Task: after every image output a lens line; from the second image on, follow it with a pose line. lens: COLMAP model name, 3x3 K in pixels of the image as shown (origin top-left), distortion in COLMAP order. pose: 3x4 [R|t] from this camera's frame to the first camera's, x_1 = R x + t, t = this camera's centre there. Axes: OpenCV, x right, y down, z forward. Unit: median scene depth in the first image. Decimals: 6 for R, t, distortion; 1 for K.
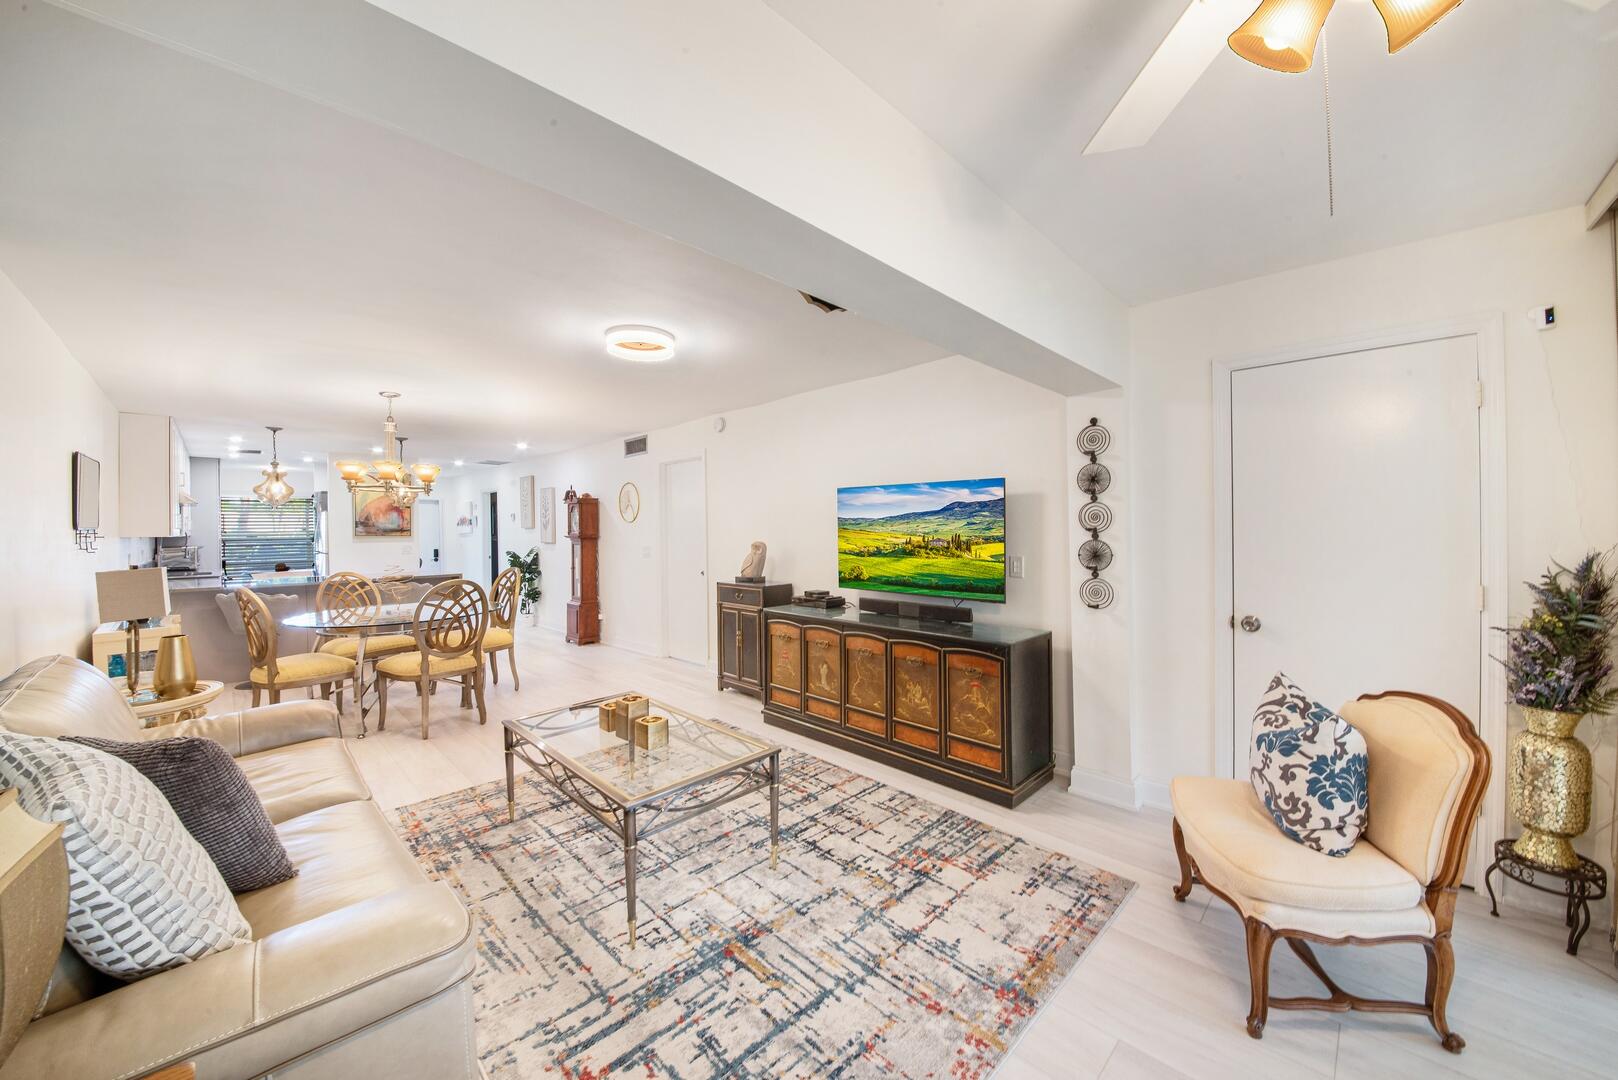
lens RADIAL K [[592.9, 0, 808.5], [0, 592.9, 516.7], [0, 0, 1]] dist [0.017865, -0.019065]
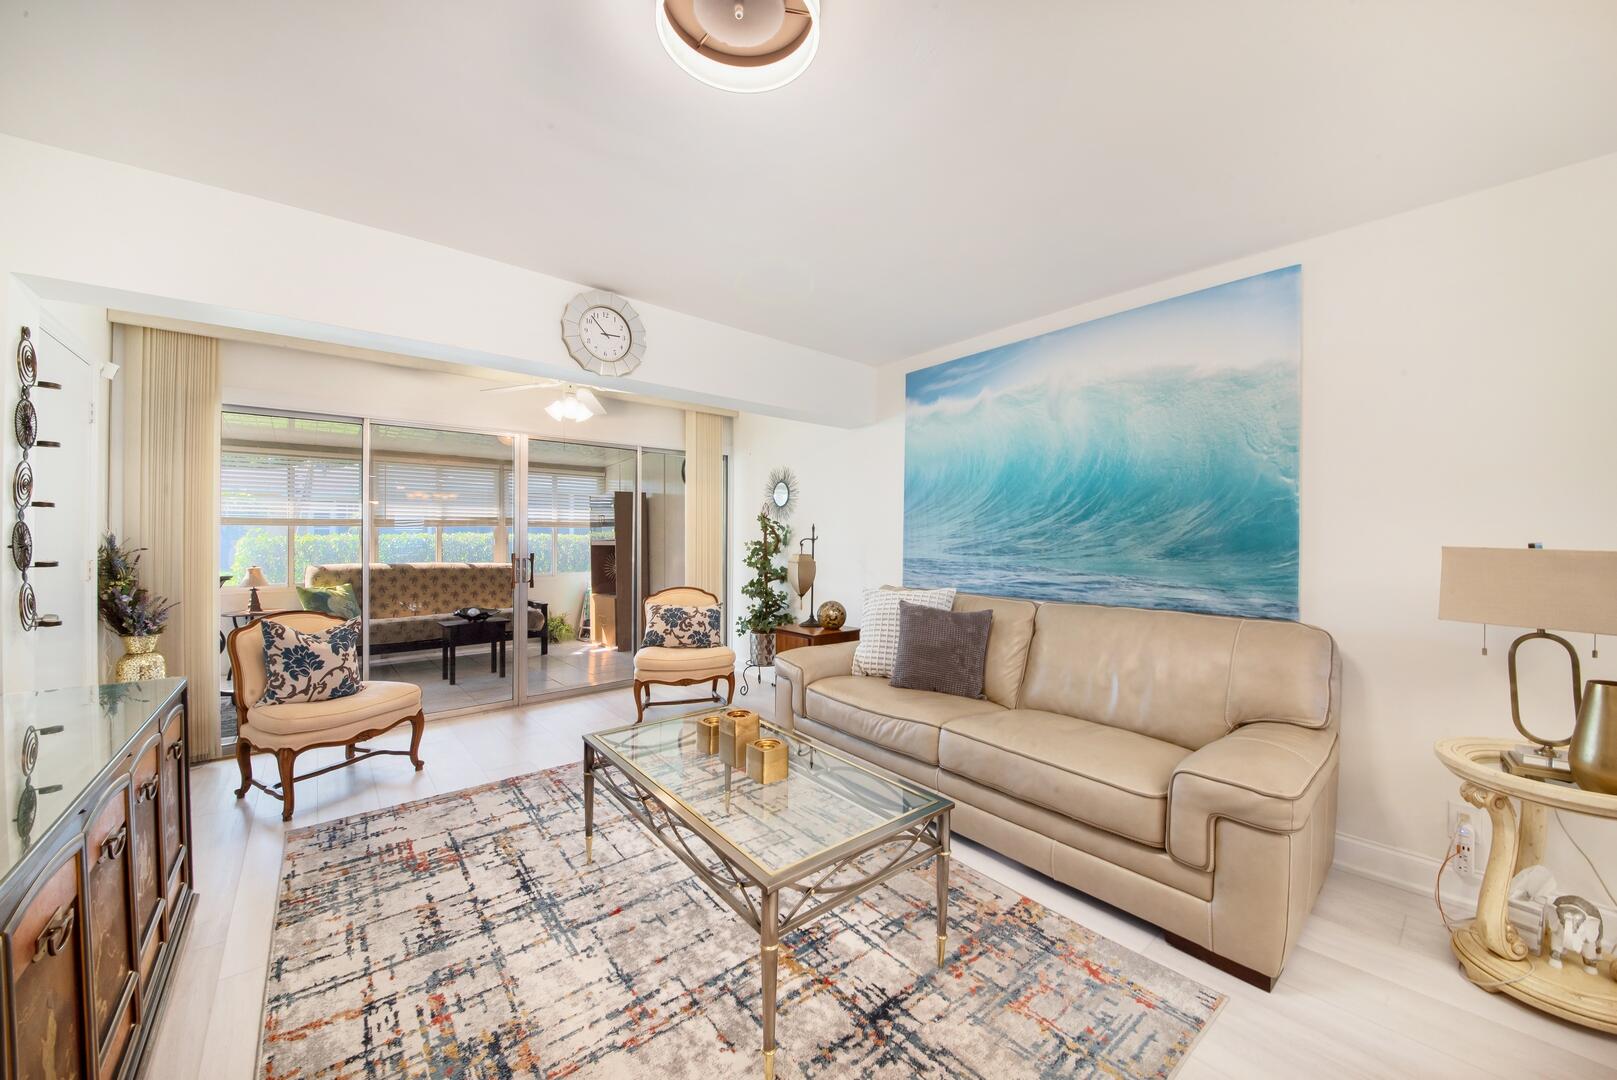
lens RADIAL K [[580.6, 0, 803.4], [0, 580.6, 528.7], [0, 0, 1]] dist [0.018872, -0.017065]
pose [[-0.995701, 0.015018, 0.091395, -0.461991], [0.012795, 0.999609, -0.024870, 0.078824], [-0.091733, -0.023593, -0.995504, 1.791557]]
